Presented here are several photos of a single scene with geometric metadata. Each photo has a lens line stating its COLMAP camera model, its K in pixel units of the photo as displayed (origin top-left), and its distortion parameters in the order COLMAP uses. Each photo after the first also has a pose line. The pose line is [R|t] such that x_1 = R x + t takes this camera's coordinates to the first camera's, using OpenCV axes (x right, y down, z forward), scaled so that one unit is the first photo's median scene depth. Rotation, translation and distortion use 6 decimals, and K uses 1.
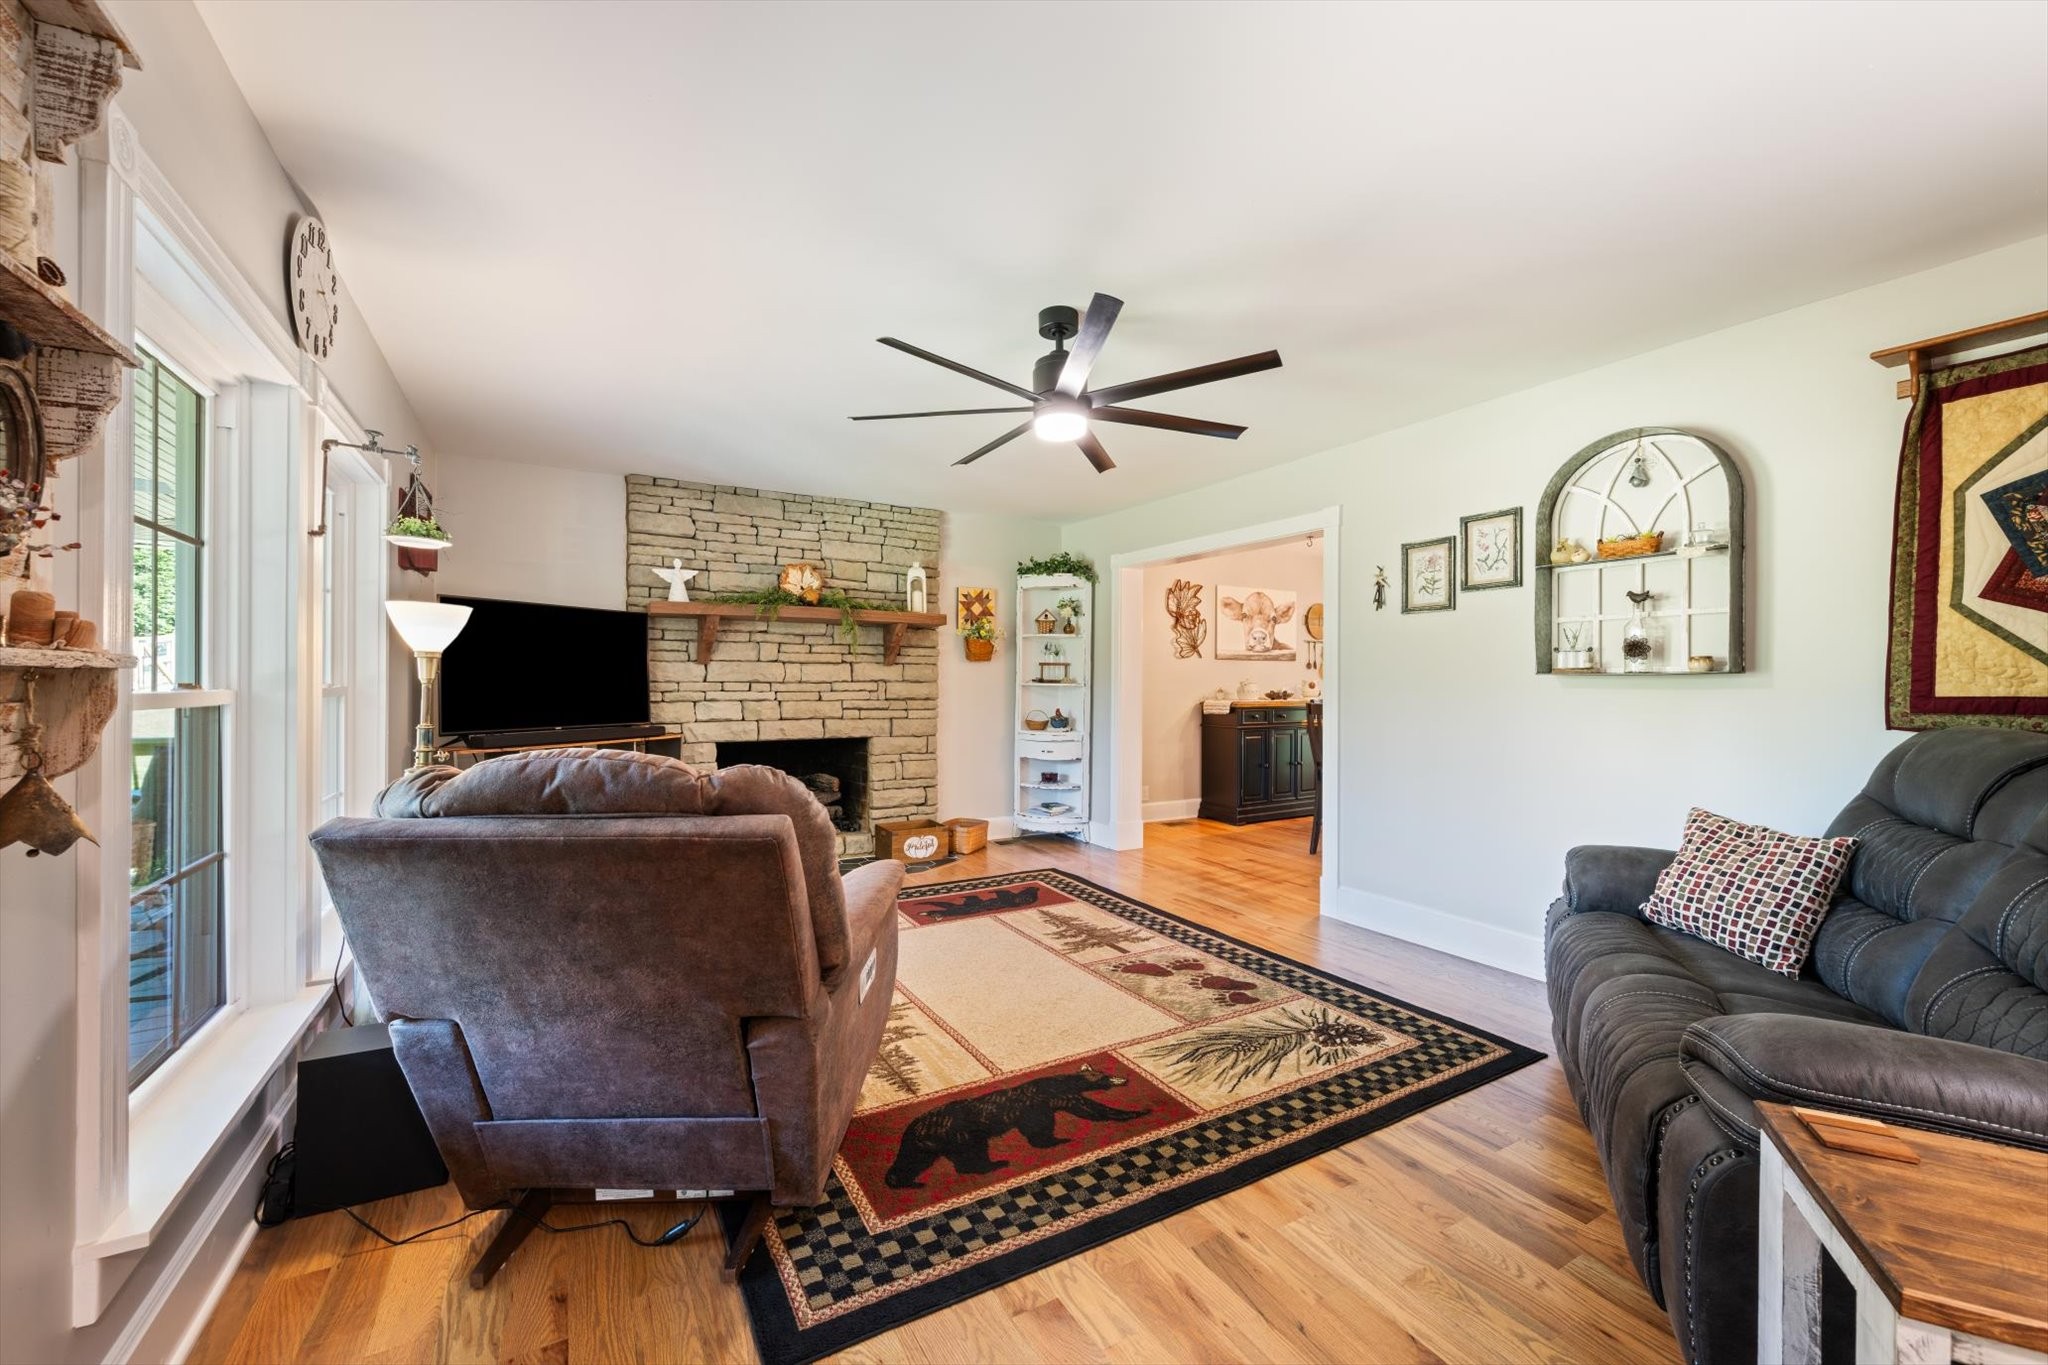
lens RADIAL K [[795.5, 0, 1024.6], [0, 795.5, 685.1], [0, 0, 1]] dist [0.000290, 0.000256]
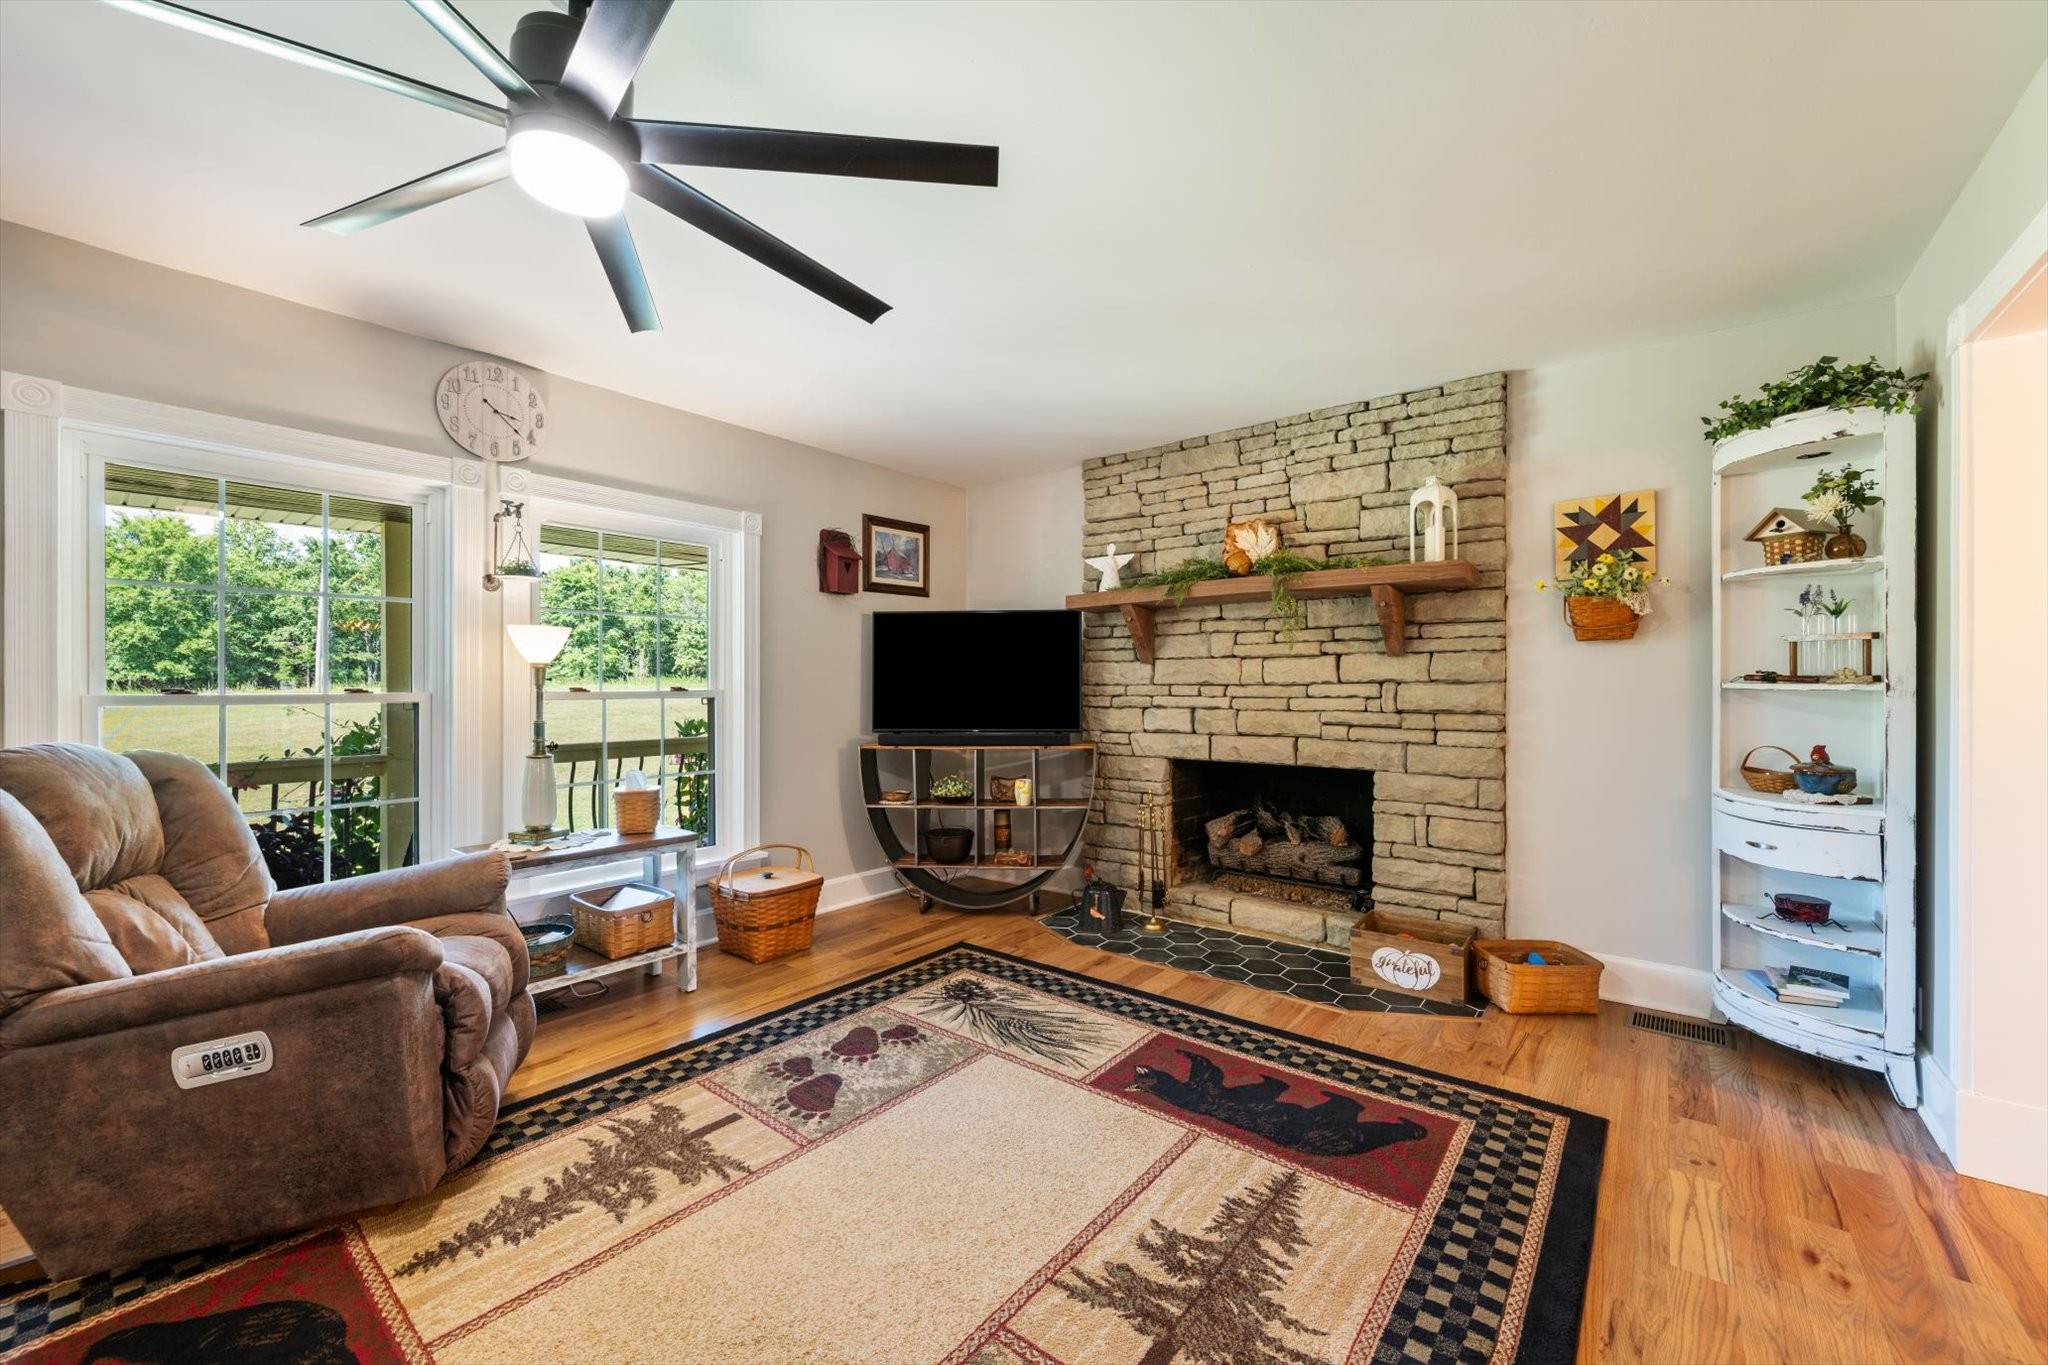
lens RADIAL K [[795.5, 0, 1027.2], [0, 795.5, 682.8], [0, 0, 1]] dist [0.000290, 0.000256]
pose [[0.371388, -0.007397, -0.928448, 0.303017], [0.000651, 0.999970, -0.007707, 0.000491], [0.928478, 0.002258, 0.371382, 0.528755]]
